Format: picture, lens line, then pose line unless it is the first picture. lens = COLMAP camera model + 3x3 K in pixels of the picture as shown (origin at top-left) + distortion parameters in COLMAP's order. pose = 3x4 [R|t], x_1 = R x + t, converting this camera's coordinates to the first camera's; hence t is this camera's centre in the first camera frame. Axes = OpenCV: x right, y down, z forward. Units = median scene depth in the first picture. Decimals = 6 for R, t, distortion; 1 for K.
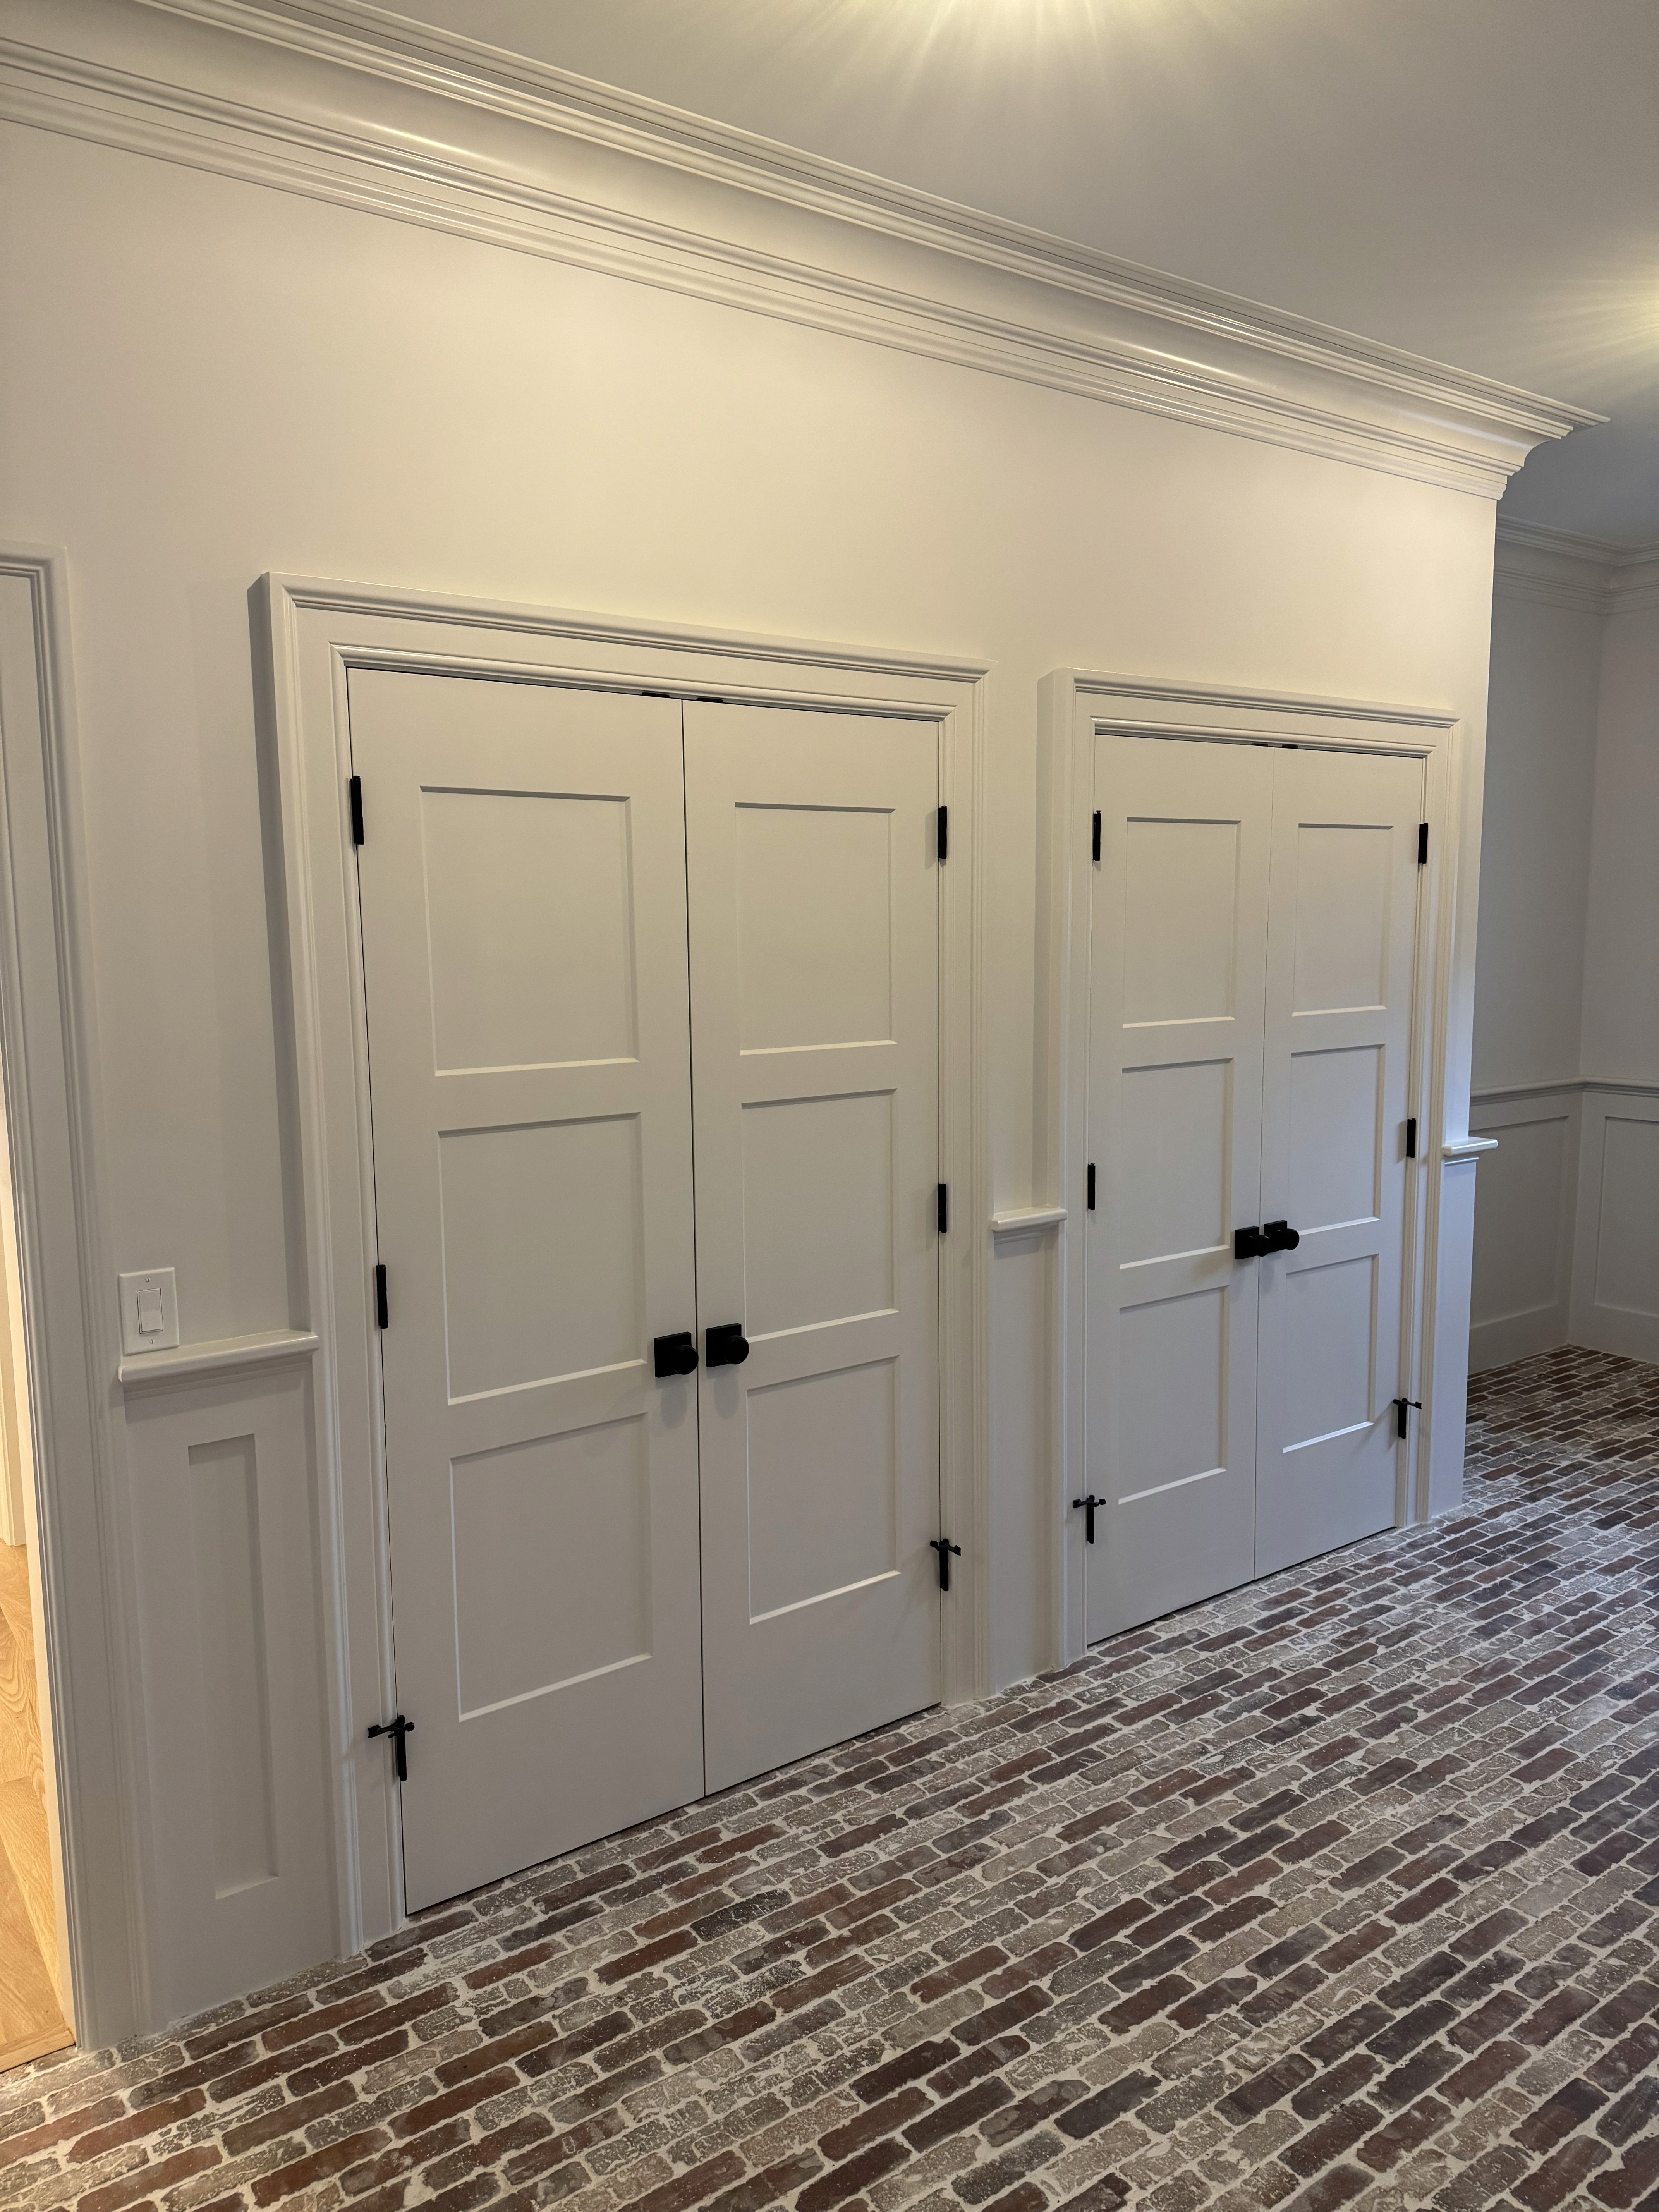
lens RADIAL K [[1566.1, 0, 825.1], [0, 1566.1, 1104.5], [0, 0, 1]] dist [0.071824, -0.041568]
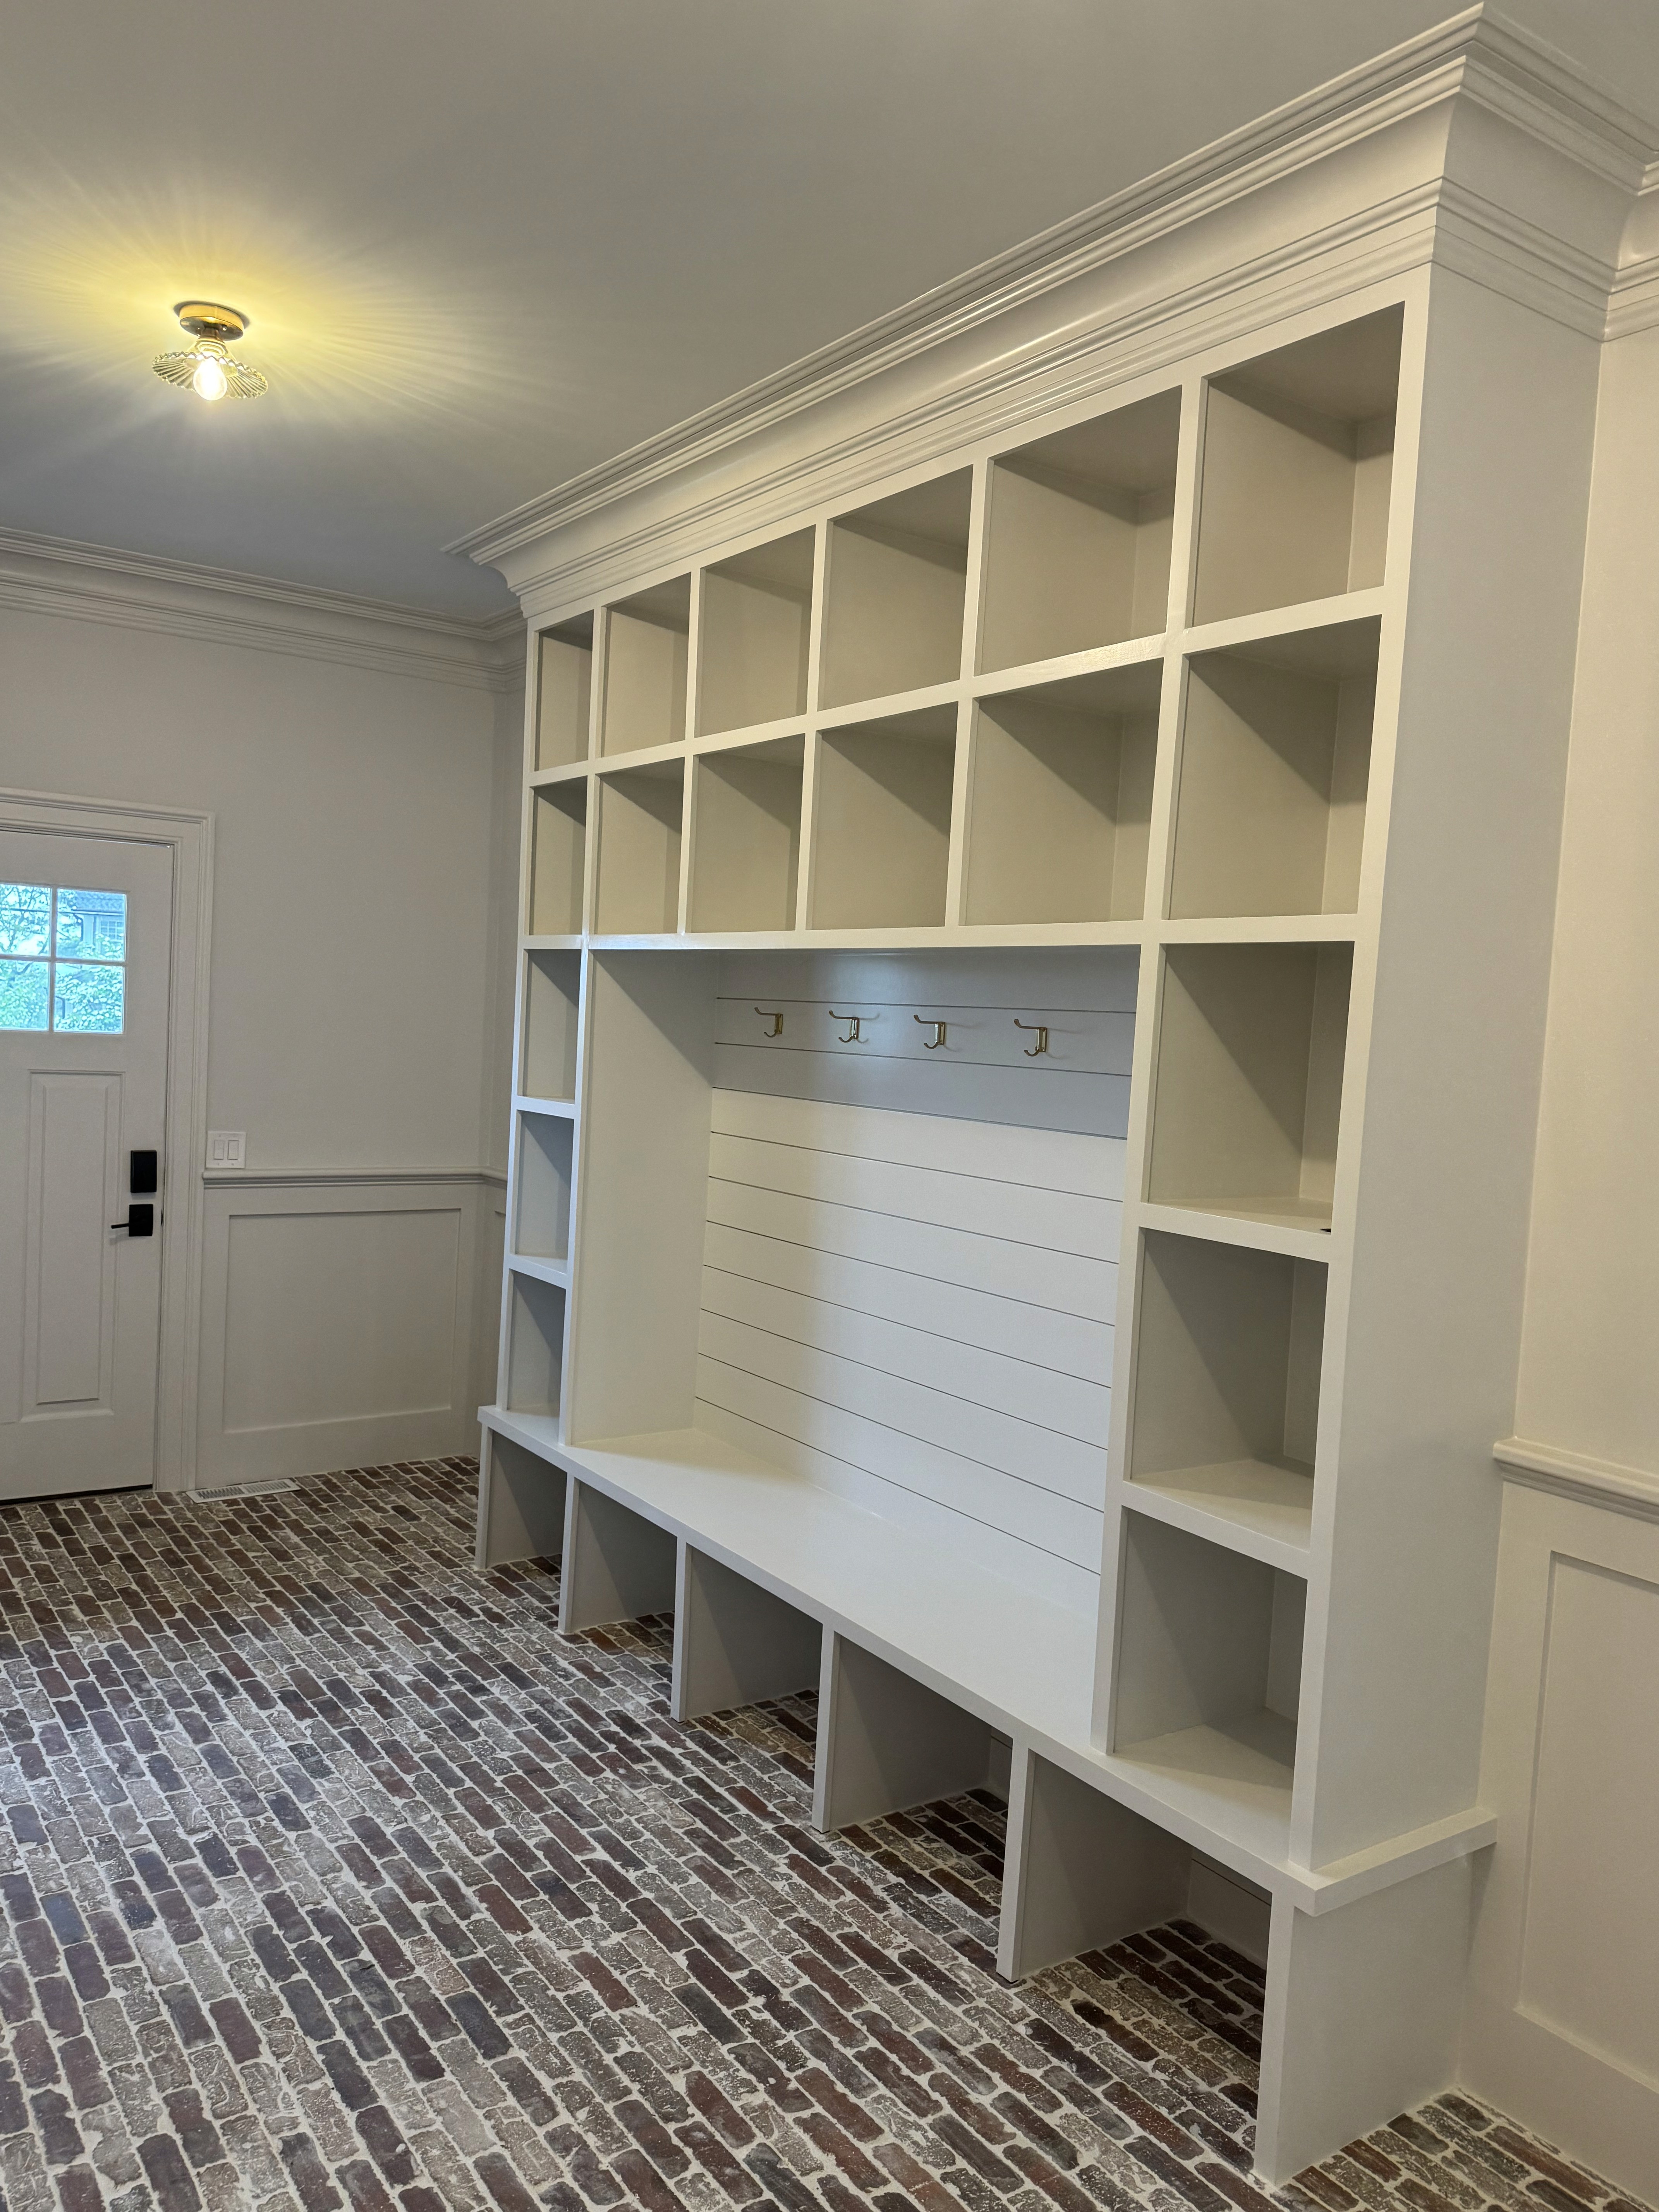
lens RADIAL K [[1627.2, 0, 823.7], [0, 1627.2, 1110.3], [0, 0, 1]] dist [-0.002792, 0.000099]
pose [[0.024682, -0.050467, 0.998421, -0.378733], [0.066700, 0.996583, 0.048725, -0.086056], [-0.997468, 0.065392, 0.027963, 0.677218]]
